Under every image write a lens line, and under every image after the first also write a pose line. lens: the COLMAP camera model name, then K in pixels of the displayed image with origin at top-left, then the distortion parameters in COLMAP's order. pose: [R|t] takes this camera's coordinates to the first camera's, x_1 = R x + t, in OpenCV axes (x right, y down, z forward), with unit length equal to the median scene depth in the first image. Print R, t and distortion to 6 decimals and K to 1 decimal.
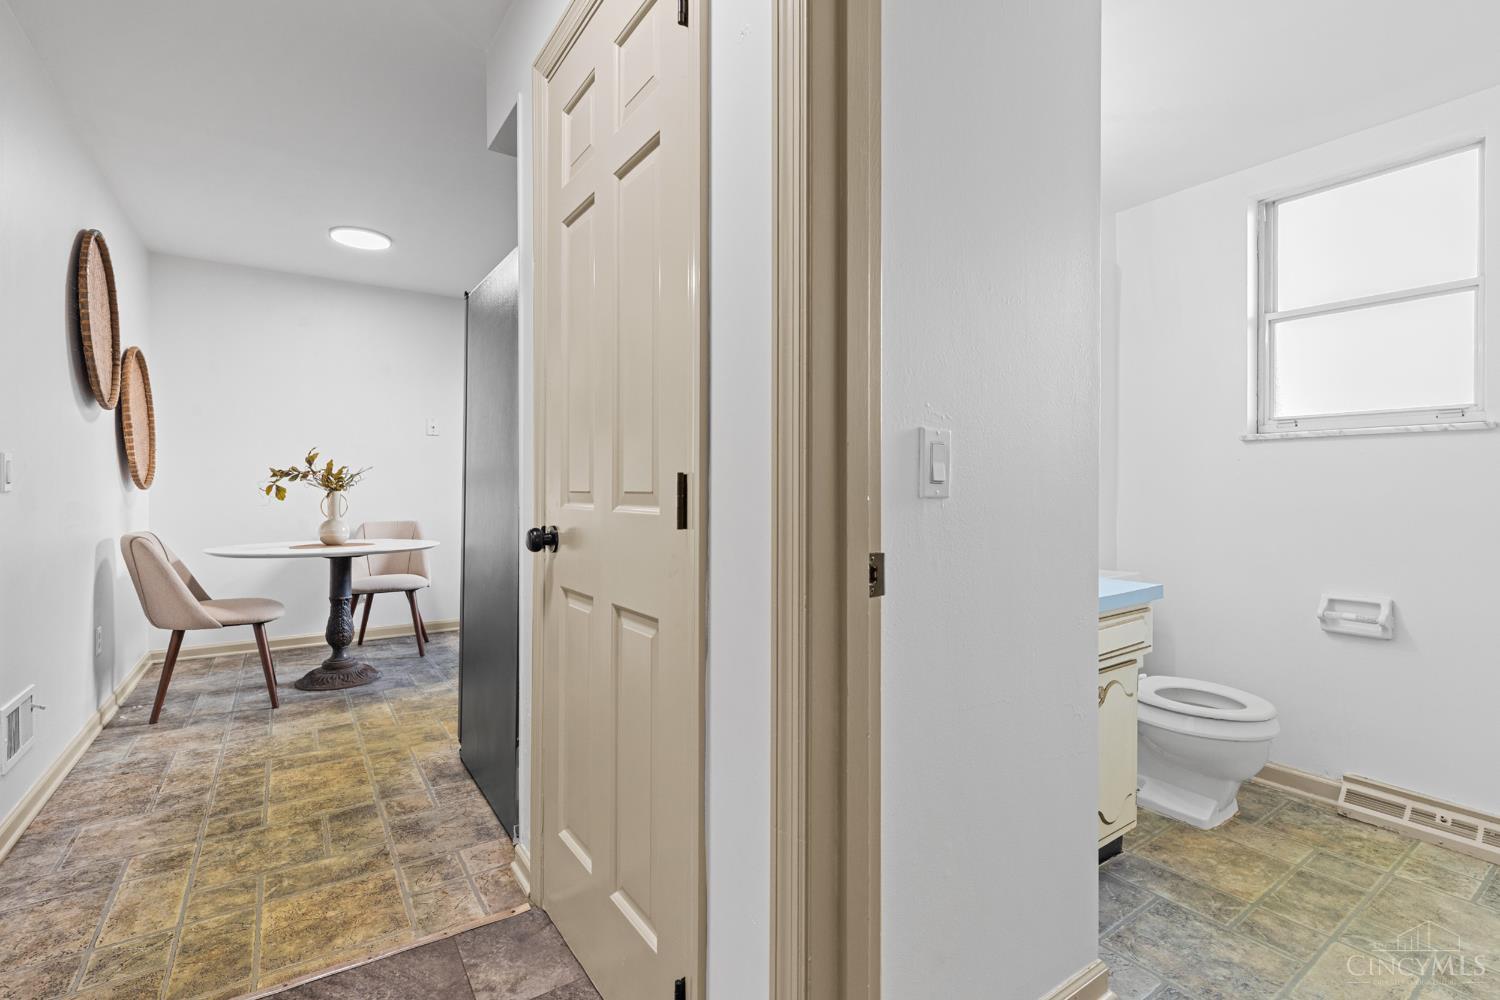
lens RADIAL K [[667.7, 0, 749.9], [0, 667.7, 489.9], [0, 0, 1]] dist [0.003532, -0.000168]
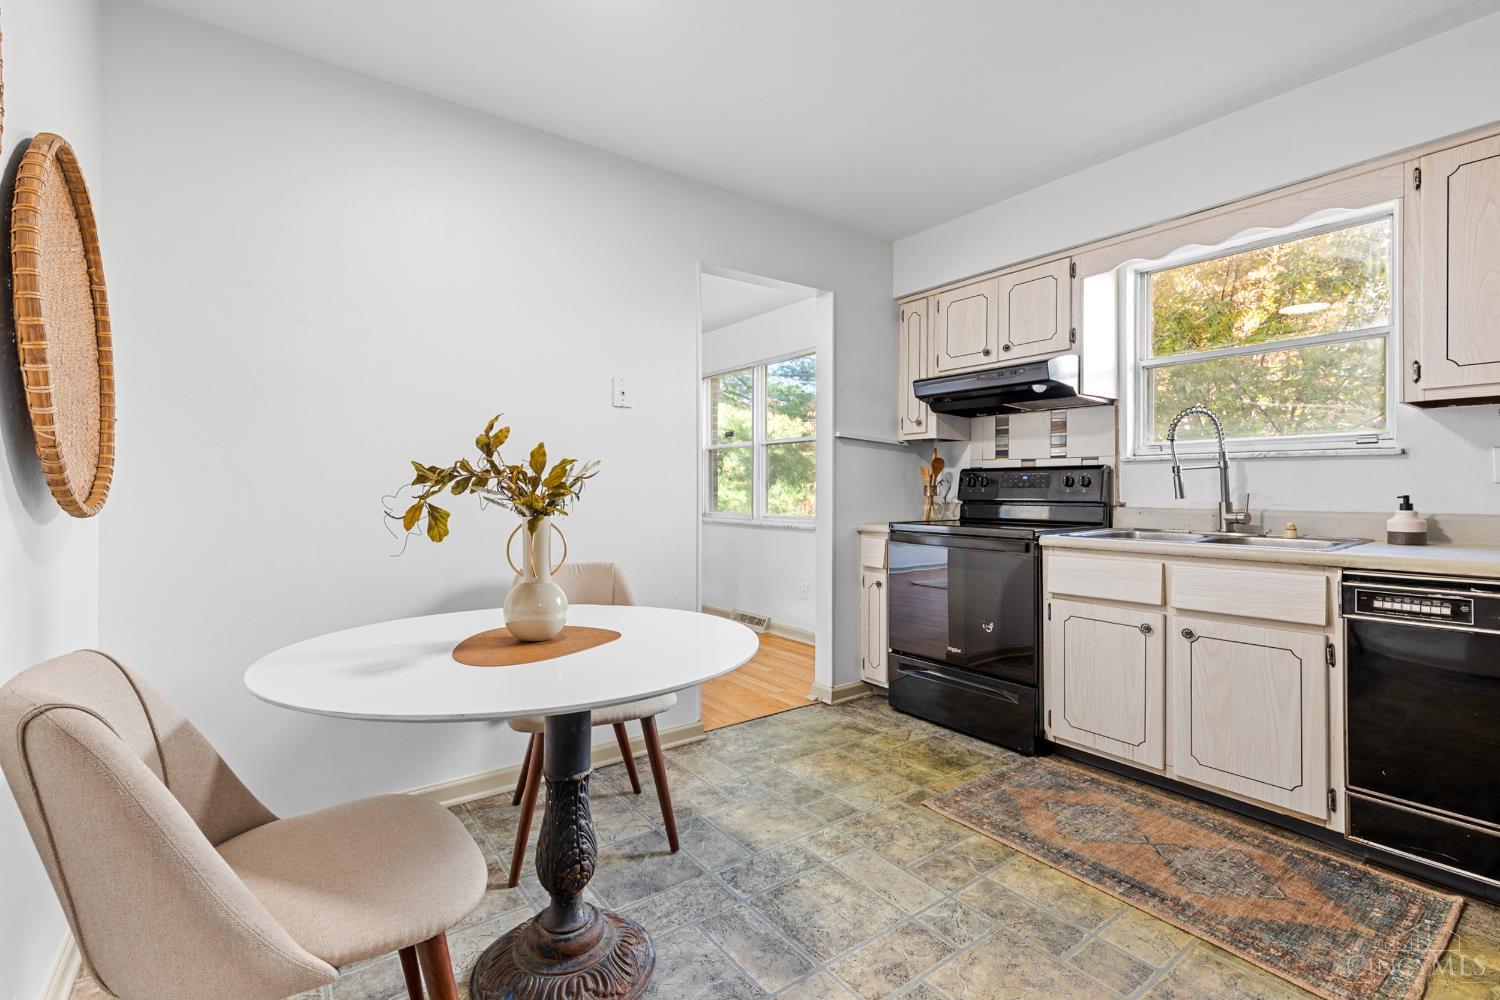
lens RADIAL K [[667.7, 0, 738.8], [0, 667.7, 489.0], [0, 0, 1]] dist [0.003532, -0.000168]
pose [[0.999637, -0.000038, 0.026926, -0.771475], [0.000064, 1.000000, -0.000979, -0.023397], [-0.026925, 0.000981, 0.999637, 0.864819]]
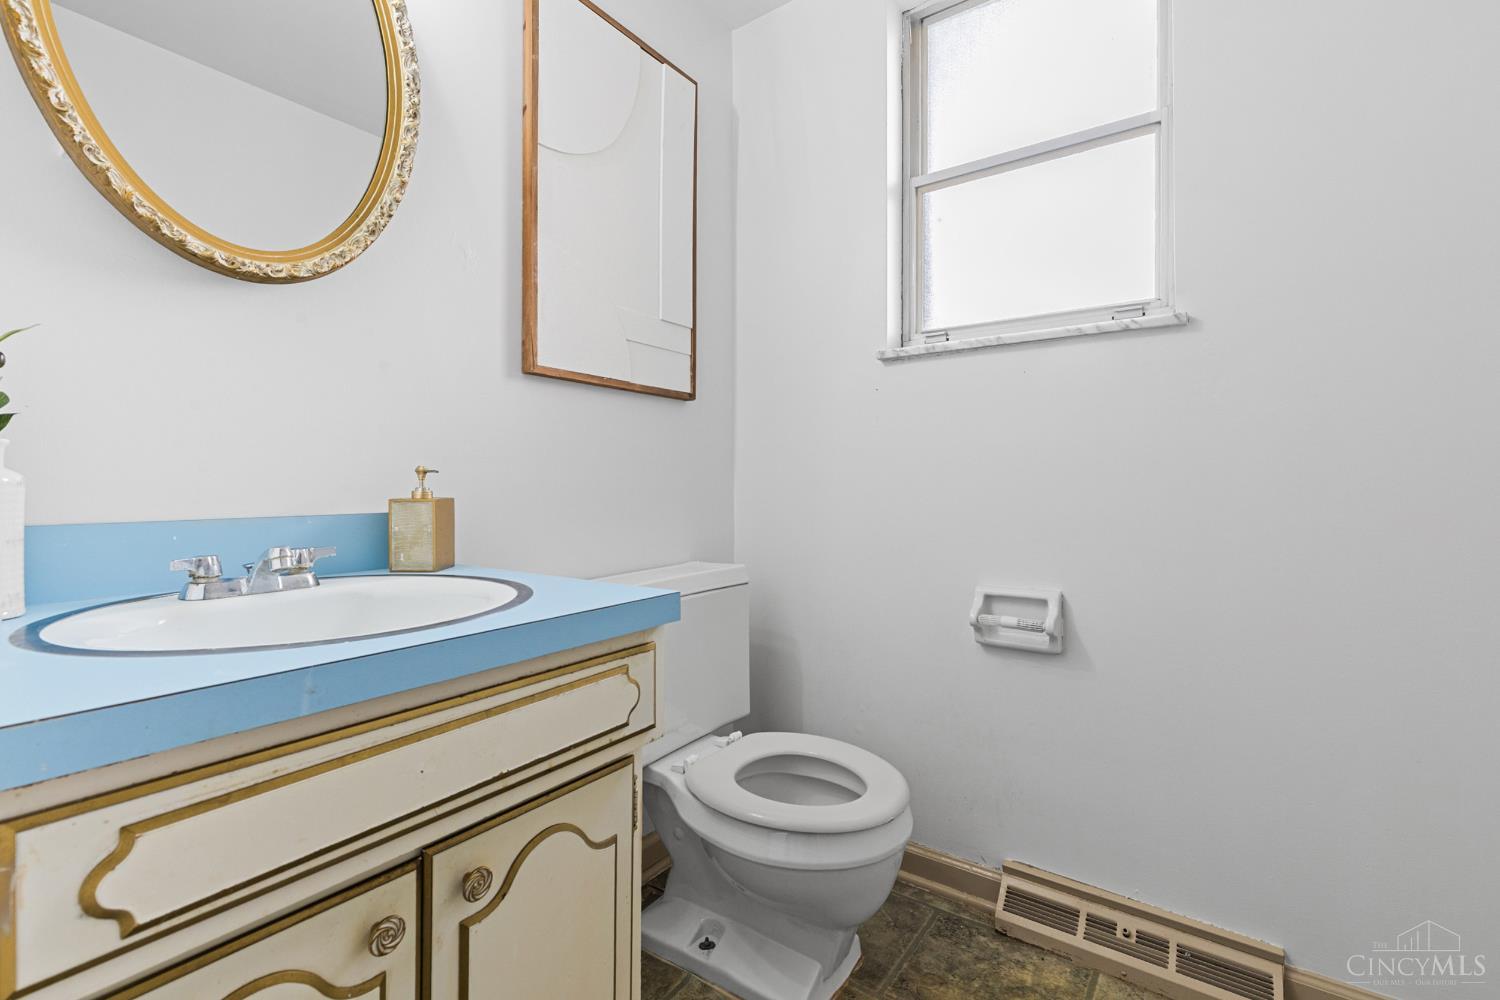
lens RADIAL K [[667.7, 0, 748.4], [0, 667.7, 484.2], [0, 0, 1]] dist [0.003532, -0.000168]
pose [[0.942636, 0.002718, 0.333810, 0.419094], [-0.000370, 0.999975, -0.007098, 0.058076], [-0.333821, 0.006567, 0.942614, 0.450574]]
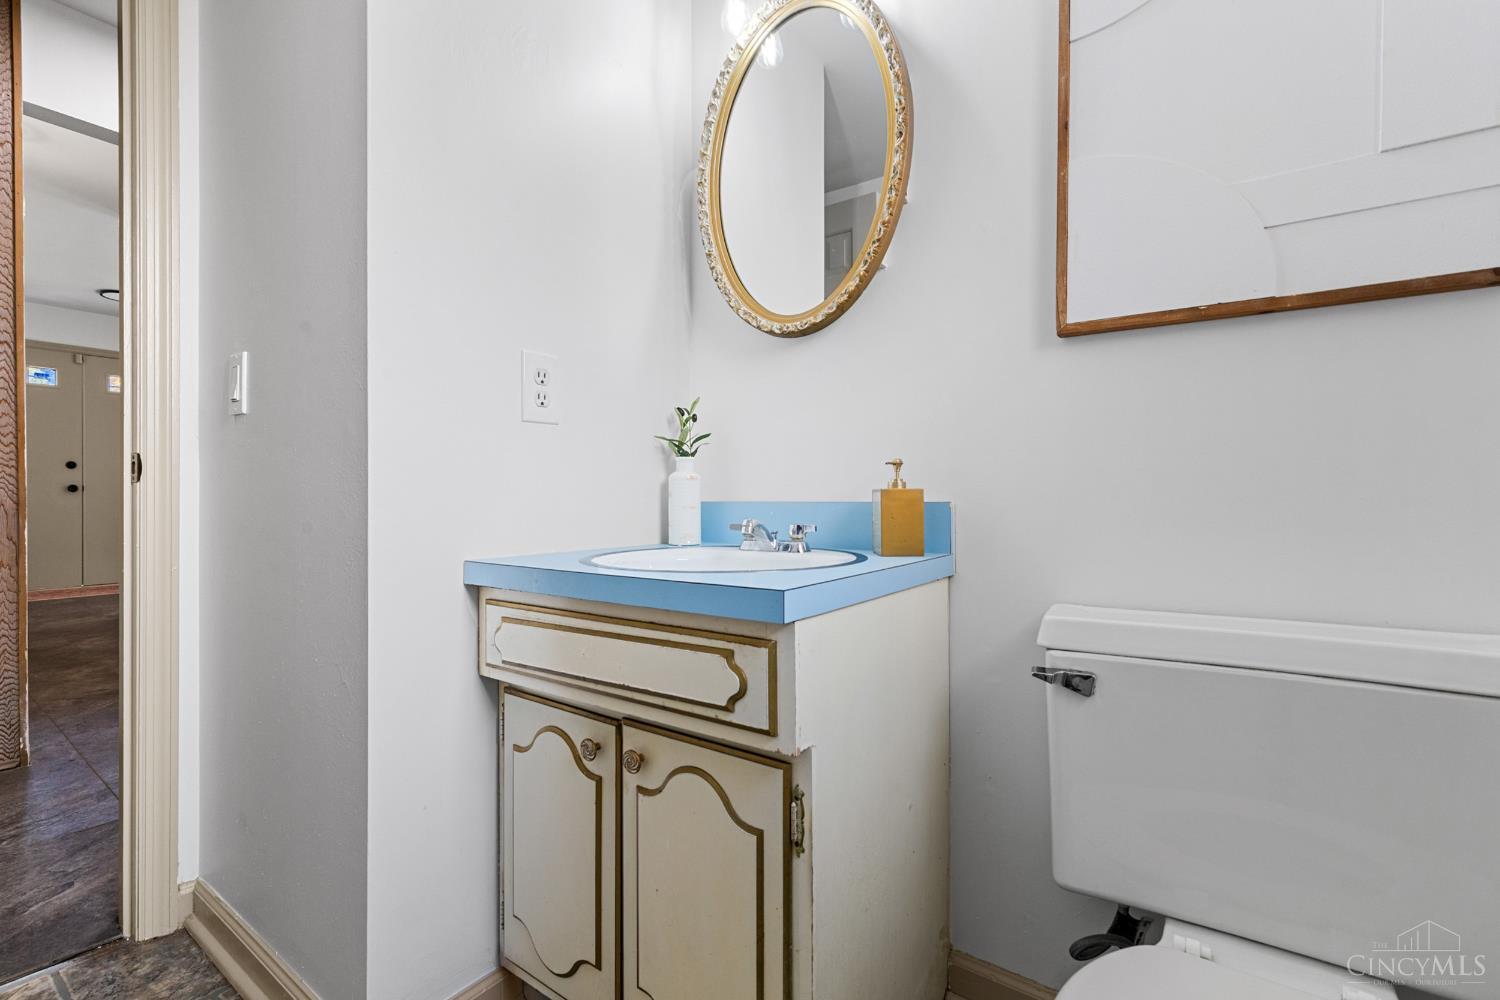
lens RADIAL K [[667.7, 0, 742.6], [0, 667.7, 503.9], [0, 0, 1]] dist [0.003532, -0.000168]
pose [[0.328649, 0.011037, -0.944387, 0.725759], [-0.005111, 0.999938, 0.009907, 0.069199], [0.944438, 0.001571, 0.328685, 0.646935]]
